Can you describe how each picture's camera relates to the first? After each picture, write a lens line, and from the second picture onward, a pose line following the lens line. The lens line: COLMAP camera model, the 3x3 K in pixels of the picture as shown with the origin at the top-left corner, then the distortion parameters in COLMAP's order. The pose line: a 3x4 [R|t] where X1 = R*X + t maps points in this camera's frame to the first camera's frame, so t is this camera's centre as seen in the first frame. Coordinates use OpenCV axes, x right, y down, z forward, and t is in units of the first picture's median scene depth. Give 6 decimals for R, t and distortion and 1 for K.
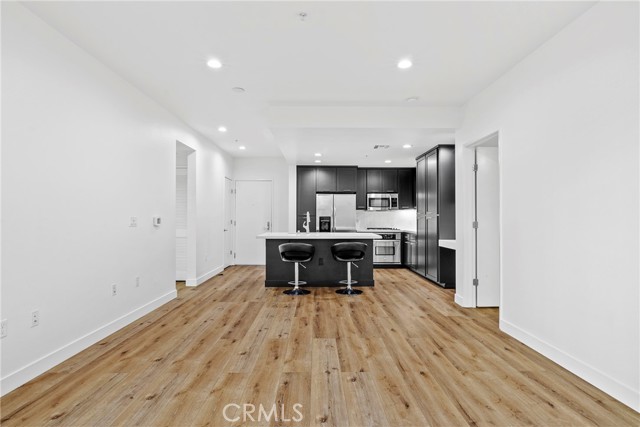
lens RADIAL K [[348.6, 0, 324.2], [0, 348.6, 213.3], [0, 0, 1]] dist [-0.014121, 0.000073]
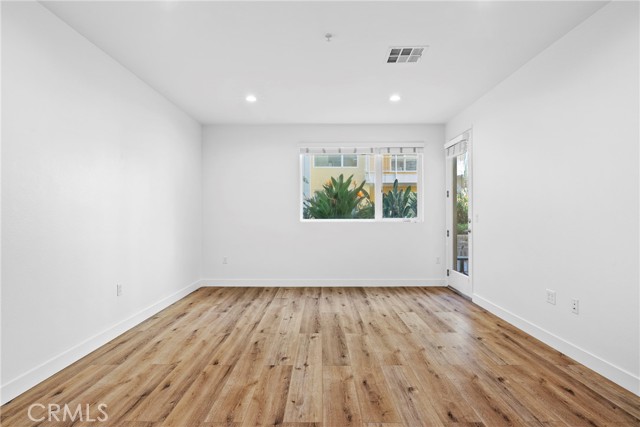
lens RADIAL K [[348.6, 0, 323.3], [0, 348.6, 216.7], [0, 0, 1]] dist [-0.014121, 0.000073]
pose [[-0.999874, 0.002114, 0.015761, -0.055744], [0.001927, 0.999927, -0.011889, 0.030134], [-0.015785, -0.011857, -0.999805, 1.969601]]
